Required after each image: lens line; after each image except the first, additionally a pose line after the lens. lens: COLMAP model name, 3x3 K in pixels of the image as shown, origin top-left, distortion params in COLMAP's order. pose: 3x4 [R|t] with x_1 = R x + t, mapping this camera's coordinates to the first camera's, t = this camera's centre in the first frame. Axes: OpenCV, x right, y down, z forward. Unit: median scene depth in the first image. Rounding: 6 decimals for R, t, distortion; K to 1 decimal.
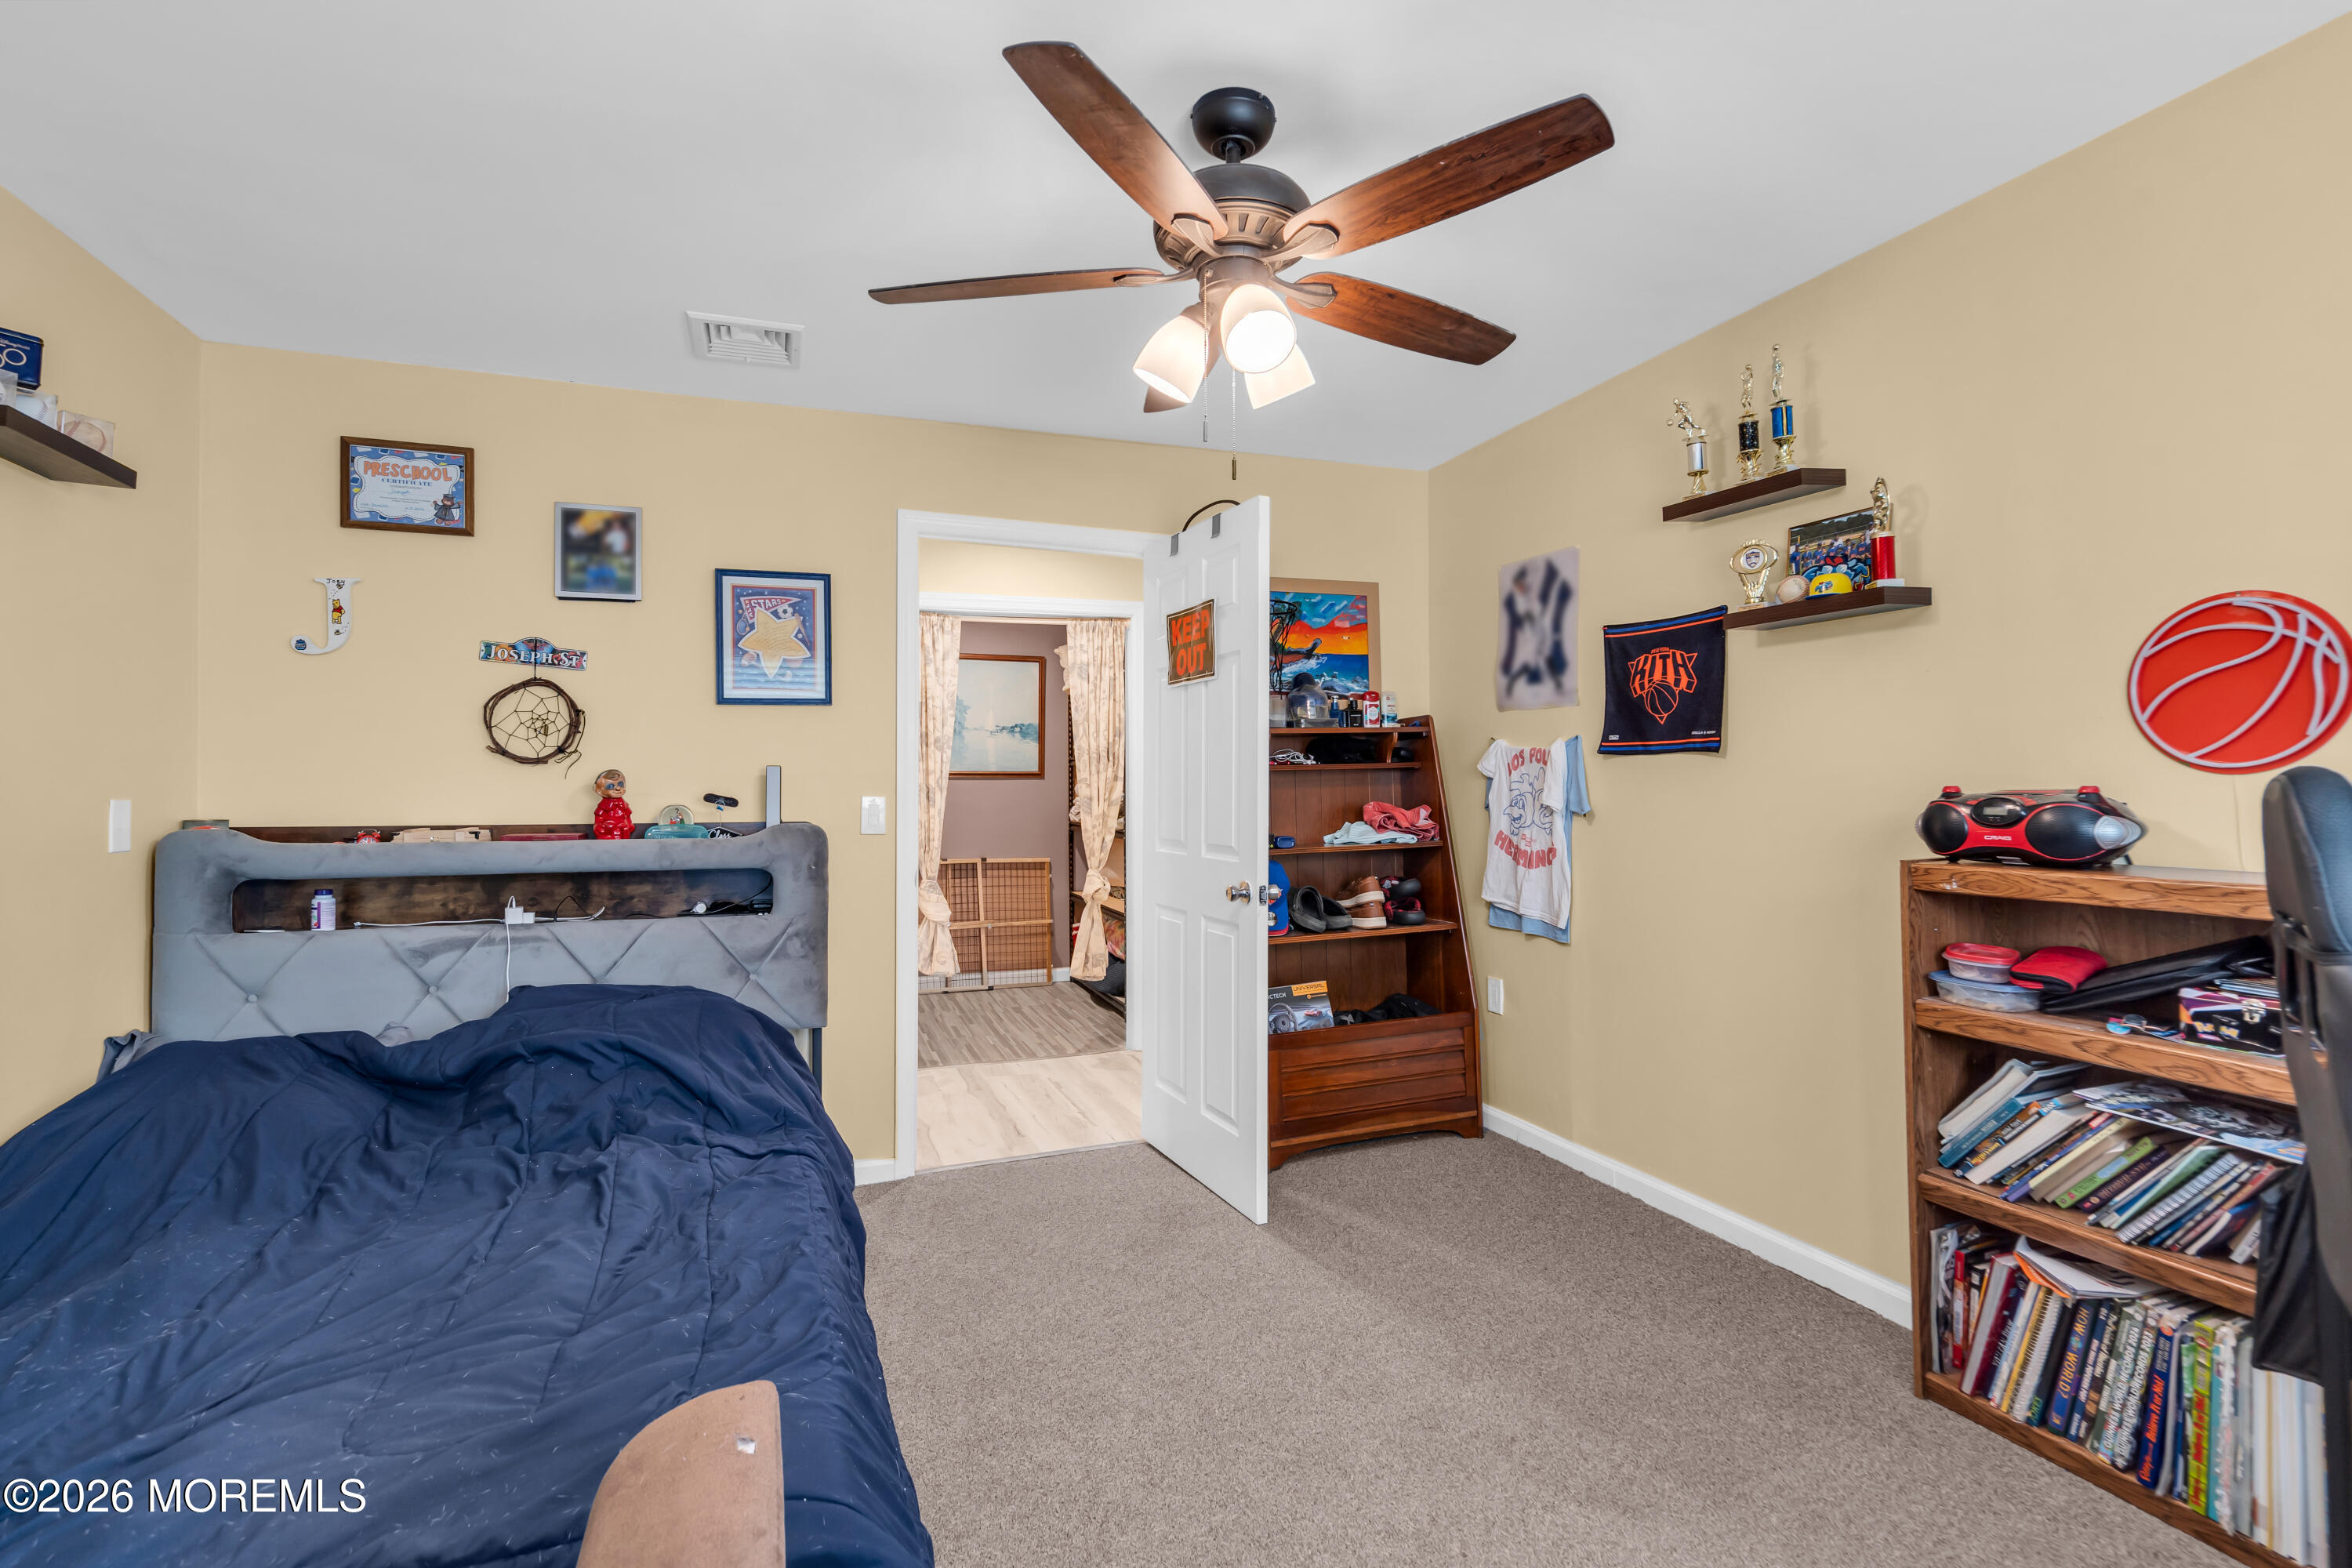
lens RADIAL K [[1082.0, 0, 1178.2], [0, 1082.0, 784.8], [0, 0, 1]] dist [-0.000364, 0.000182]
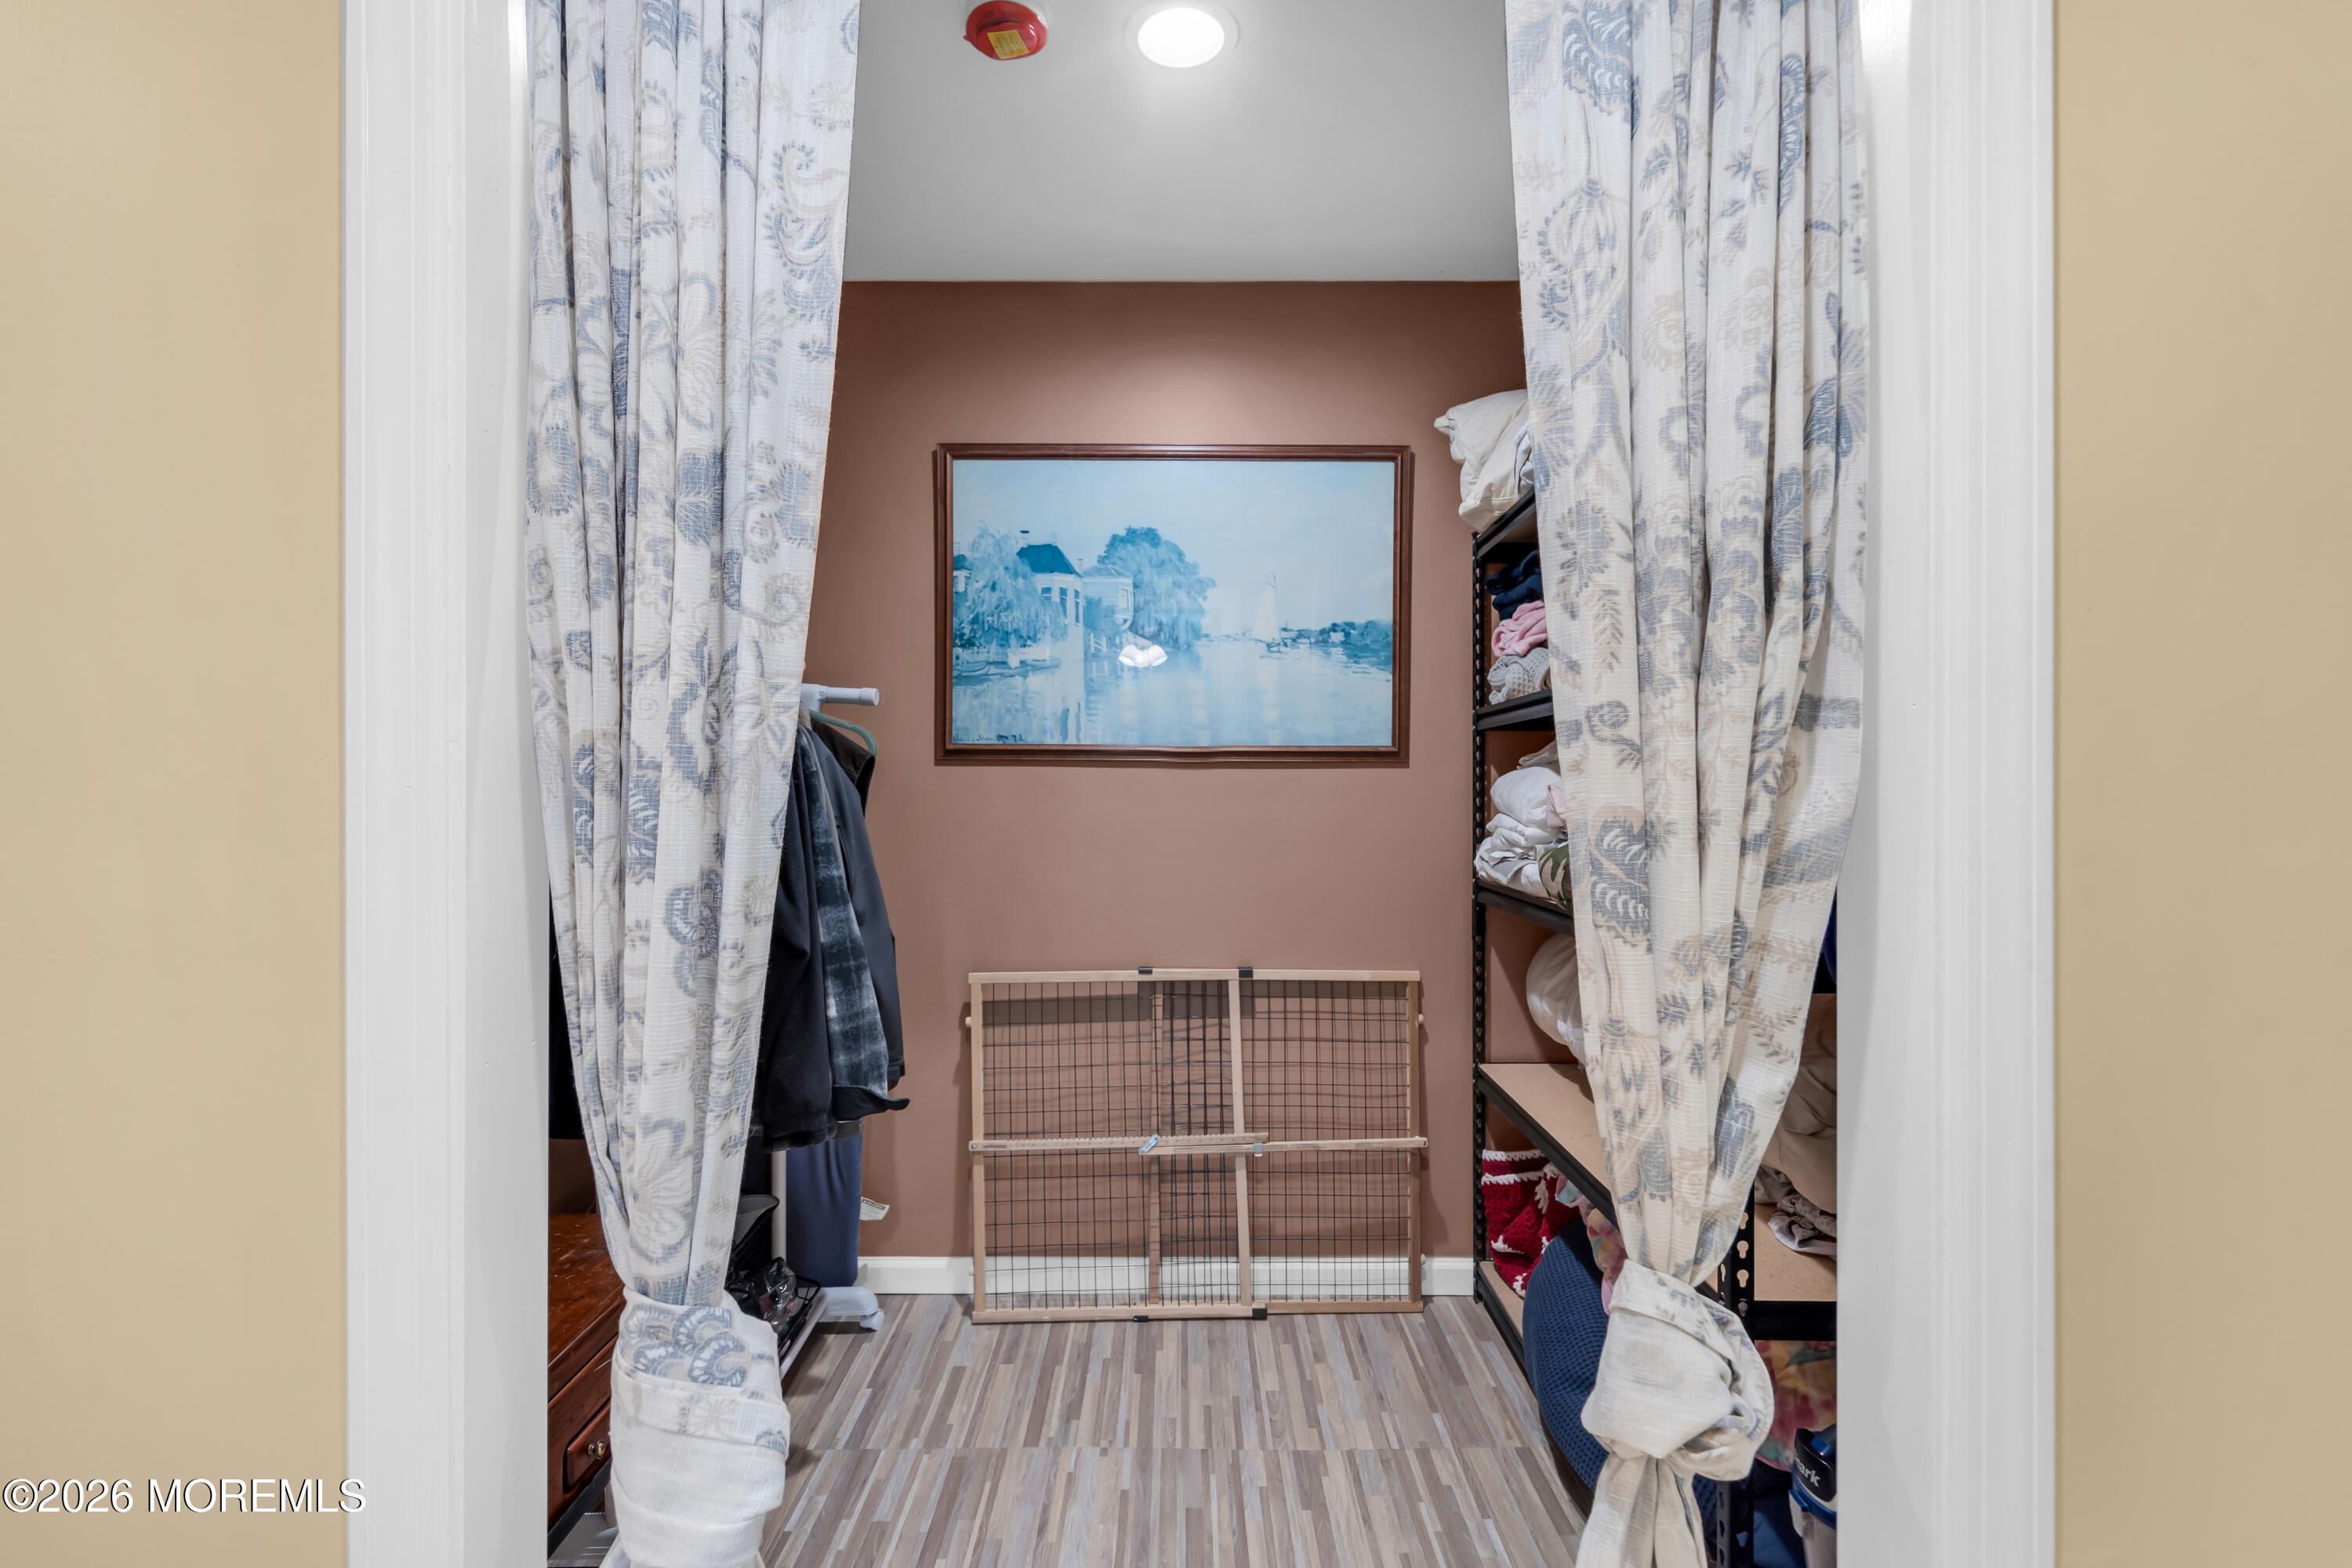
lens RADIAL K [[1082.0, 0, 1181.2], [0, 1082.0, 801.6], [0, 0, 1]] dist [-0.000364, 0.000182]
pose [[0.939494, 0.007476, -0.342484, -0.068211], [-0.005548, 0.999963, 0.006610, 0.005513], [0.342521, -0.004310, 0.939500, 0.619927]]
